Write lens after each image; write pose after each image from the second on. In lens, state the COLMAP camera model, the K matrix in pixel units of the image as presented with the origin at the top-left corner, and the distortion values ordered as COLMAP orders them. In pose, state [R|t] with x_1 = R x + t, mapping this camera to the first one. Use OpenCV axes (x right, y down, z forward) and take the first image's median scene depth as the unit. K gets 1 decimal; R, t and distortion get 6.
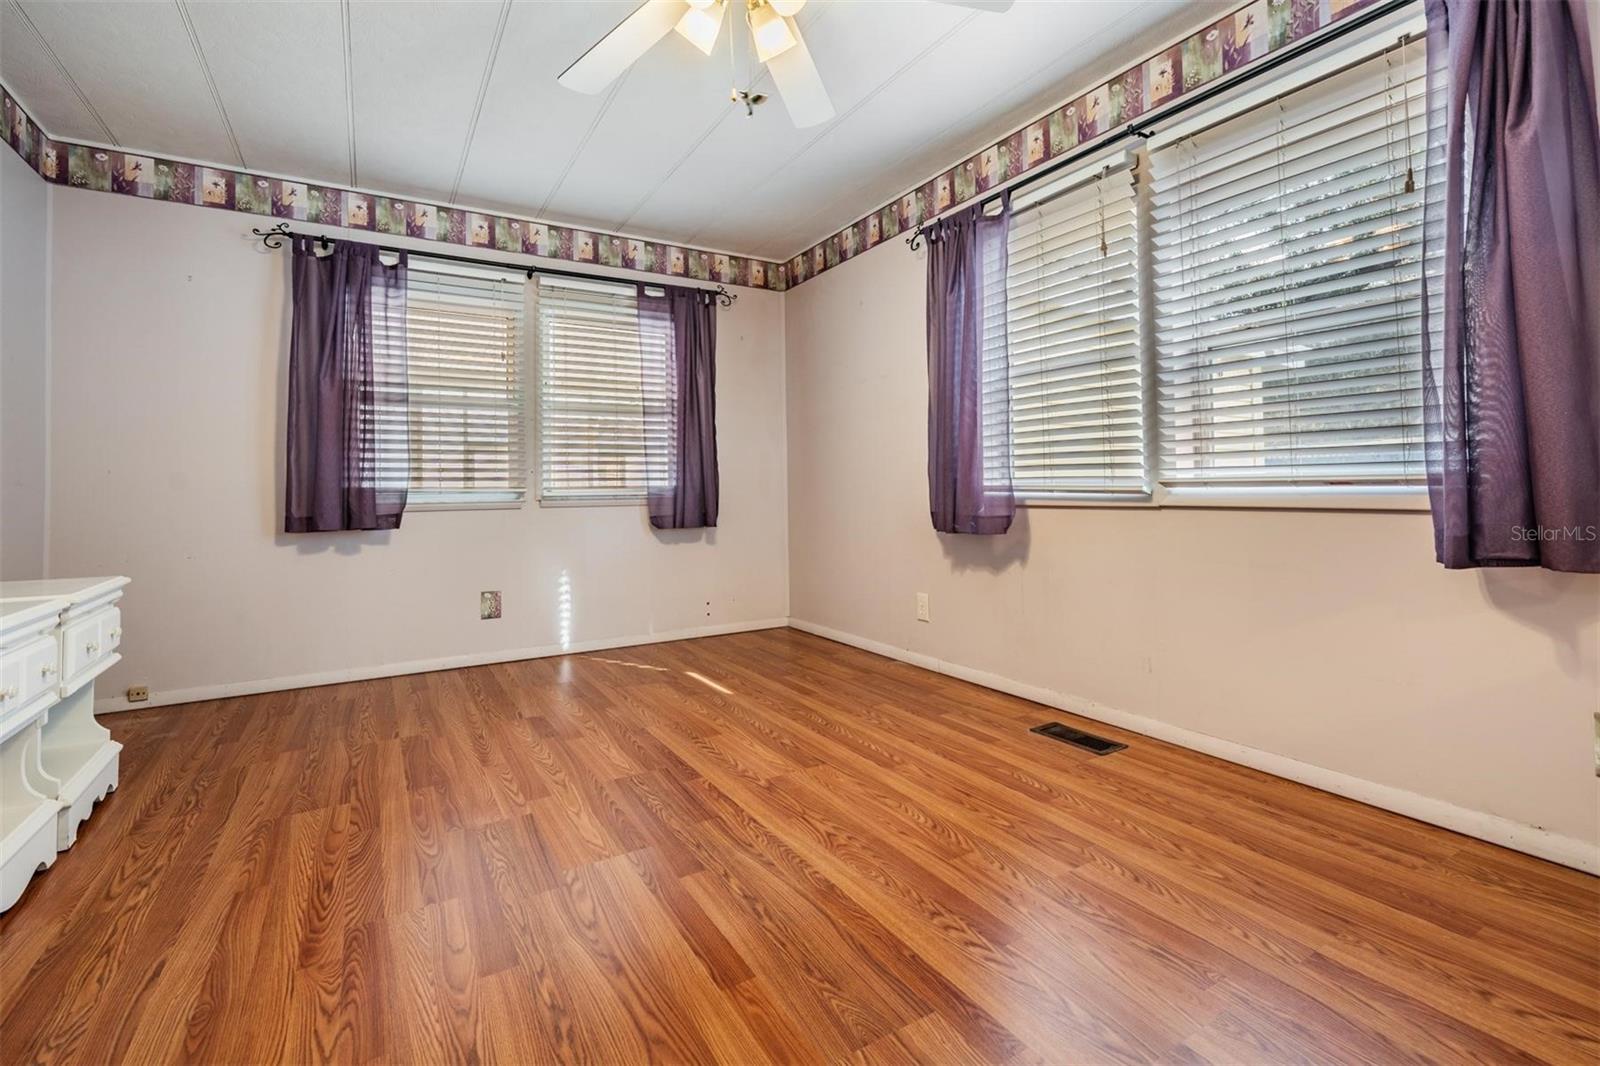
lens RADIAL K [[723.5, 0, 803.8], [0, 723.5, 490.6], [0, 0, 1]] dist [0.001286, 0.000037]
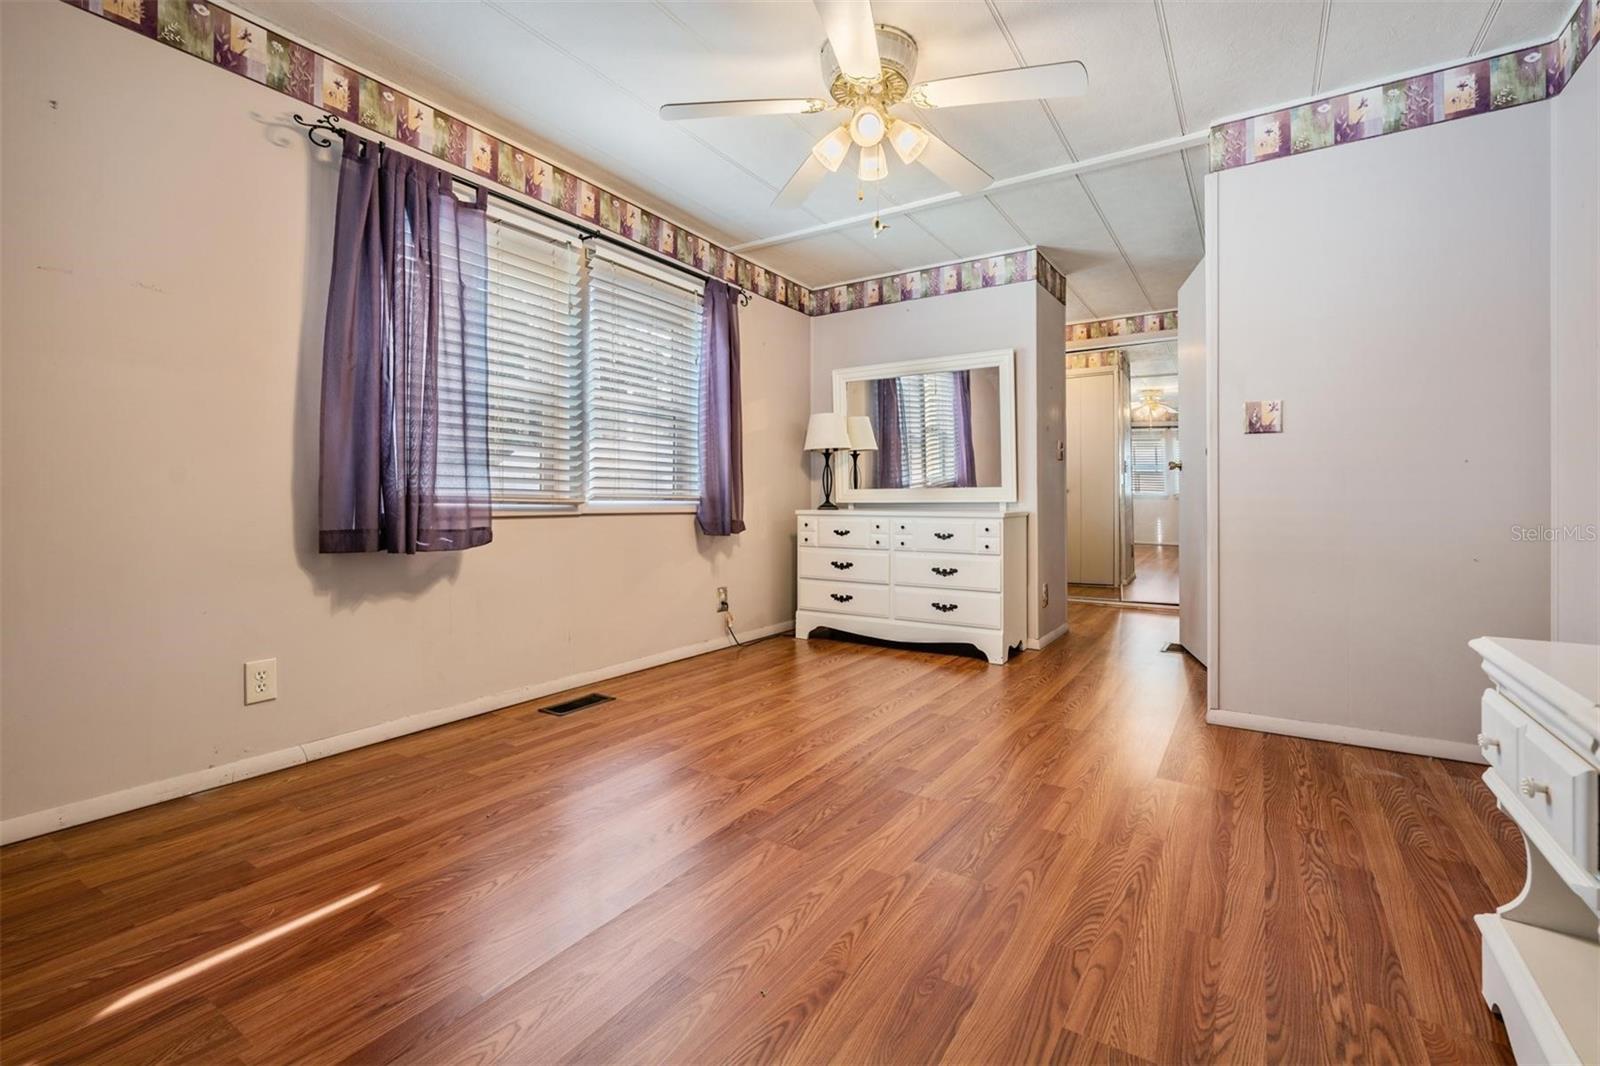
lens RADIAL K [[727.2, 0, 791.7], [0, 727.2, 516.7], [0, 0, 1]] dist [0.002186, -0.000233]
pose [[-0.439442, -0.007967, 0.898236, -1.057995], [0.003281, 0.999940, 0.010474, 0.016155], [-0.898265, 0.007550, -0.439389, 1.456880]]
